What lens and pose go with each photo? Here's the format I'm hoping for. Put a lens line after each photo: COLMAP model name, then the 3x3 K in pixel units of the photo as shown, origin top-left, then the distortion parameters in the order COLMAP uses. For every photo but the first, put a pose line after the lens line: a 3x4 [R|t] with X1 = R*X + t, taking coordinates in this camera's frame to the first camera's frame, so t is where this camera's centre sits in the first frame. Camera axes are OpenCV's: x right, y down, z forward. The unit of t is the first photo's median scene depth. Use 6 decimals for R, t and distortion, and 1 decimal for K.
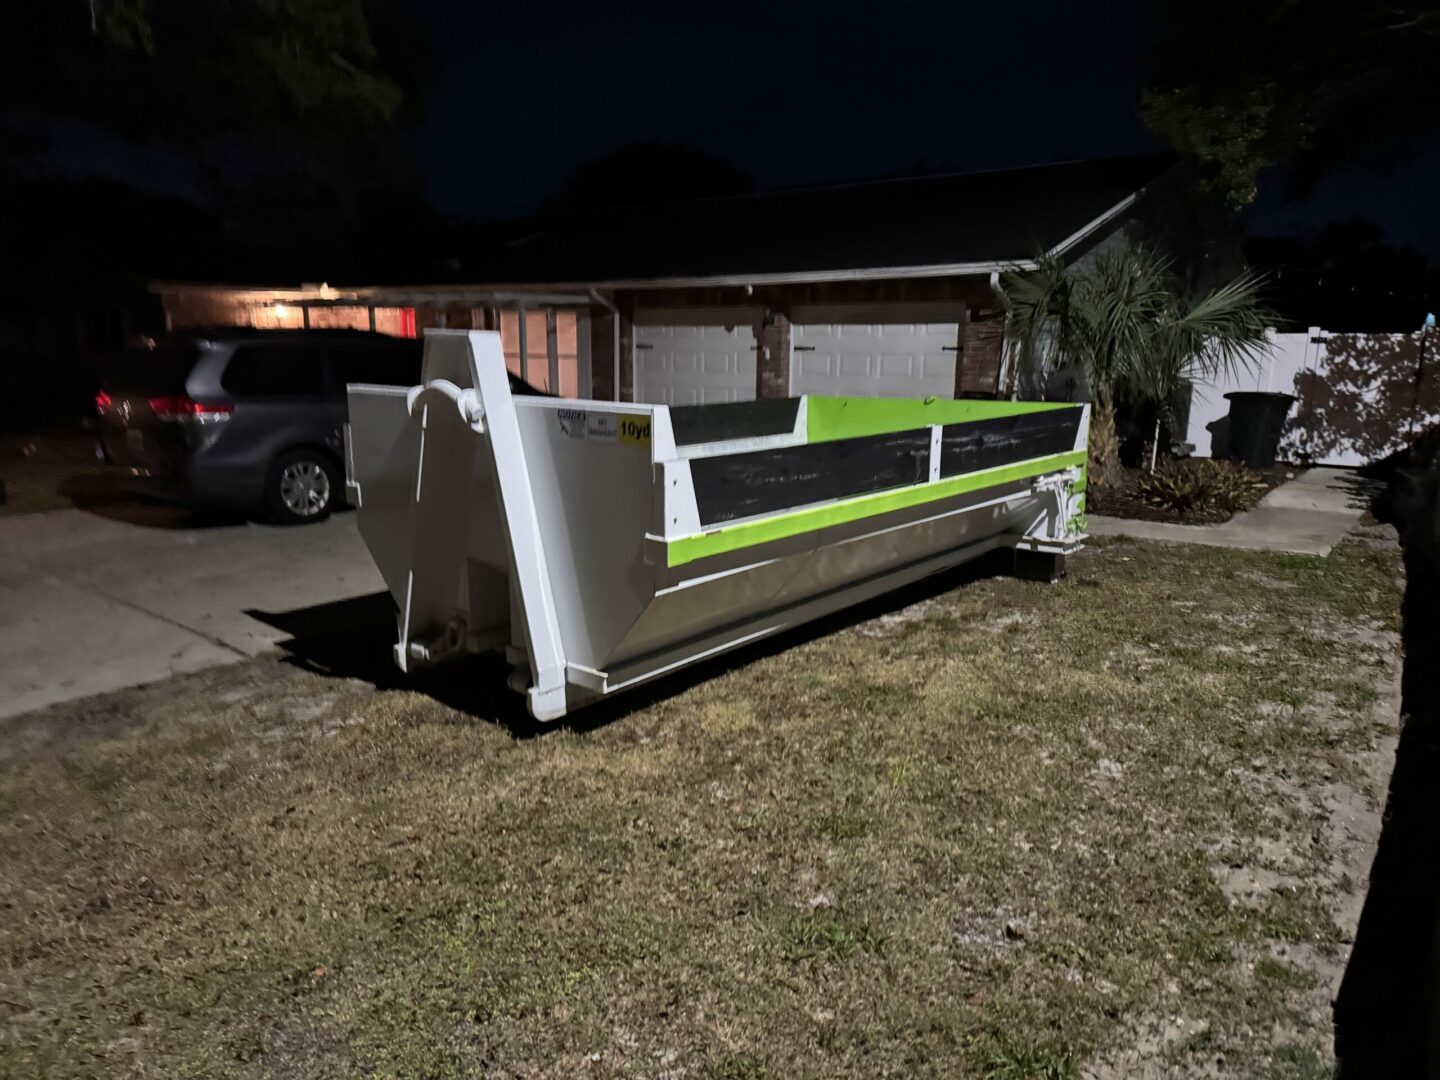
lens RADIAL K [[970.1, 0, 712.3], [0, 970.1, 539.7], [0, 0, 1]] dist [0.041522, -0.002970]
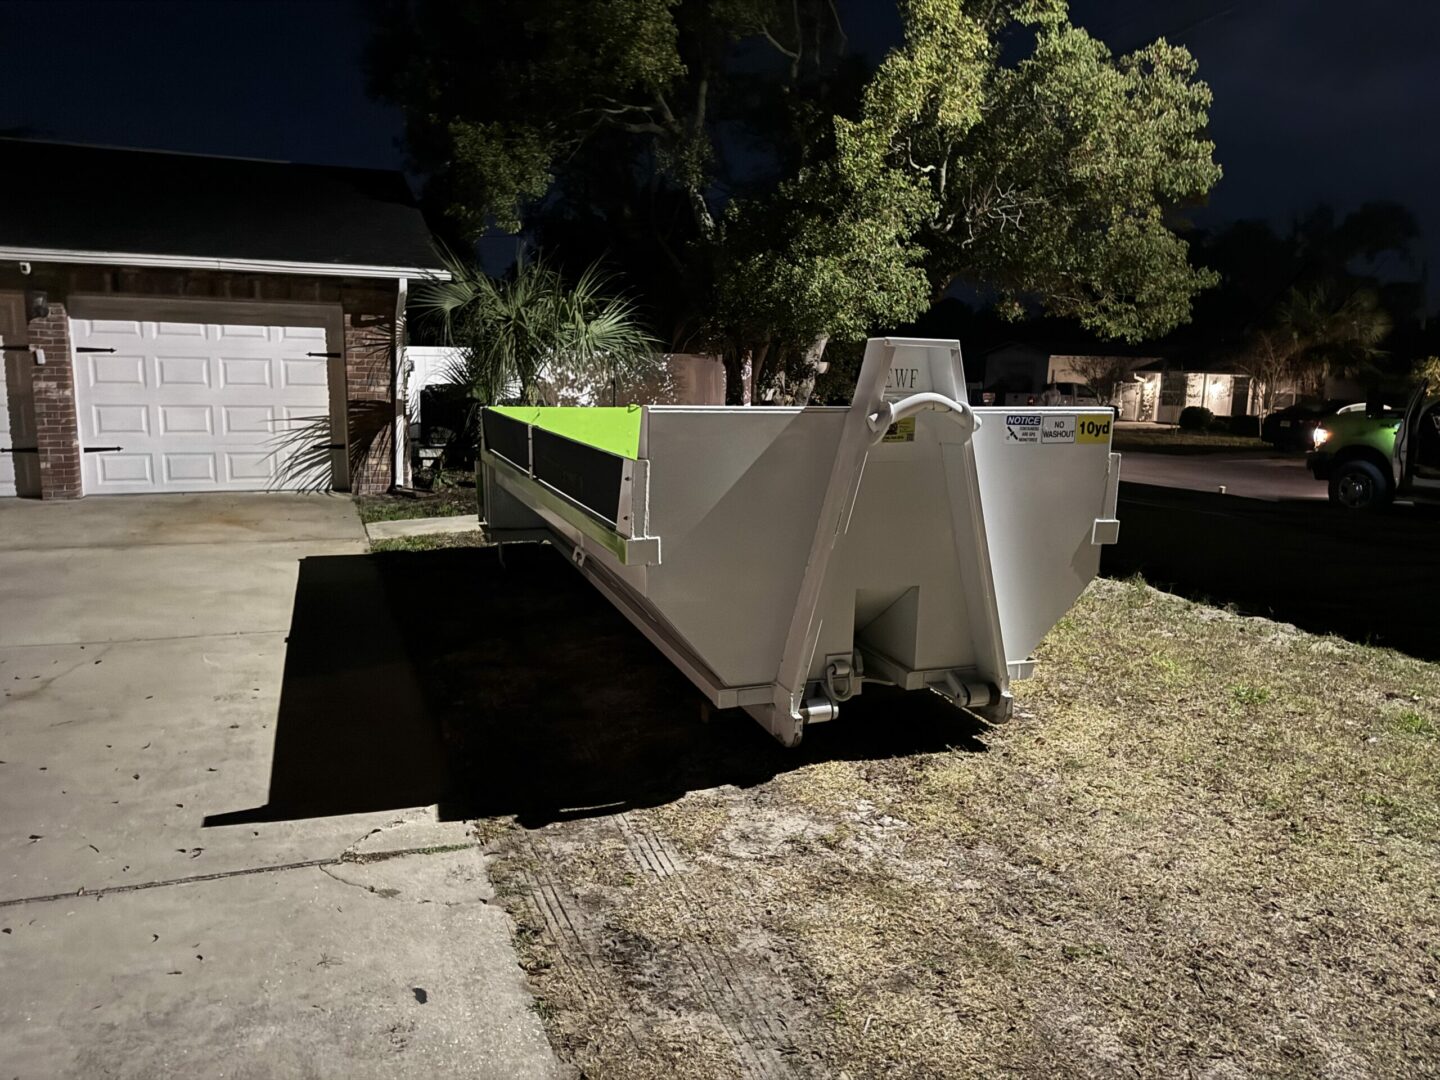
lens RADIAL K [[970.1, 0, 712.3], [0, 970.1, 539.7], [0, 0, 1]] dist [0.041522, -0.002970]
pose [[0.526129, -0.146465, 0.837697, -0.365649], [0.153096, 0.985276, 0.076114, -0.039588], [-0.836511, 0.088202, 0.540805, 0.215453]]
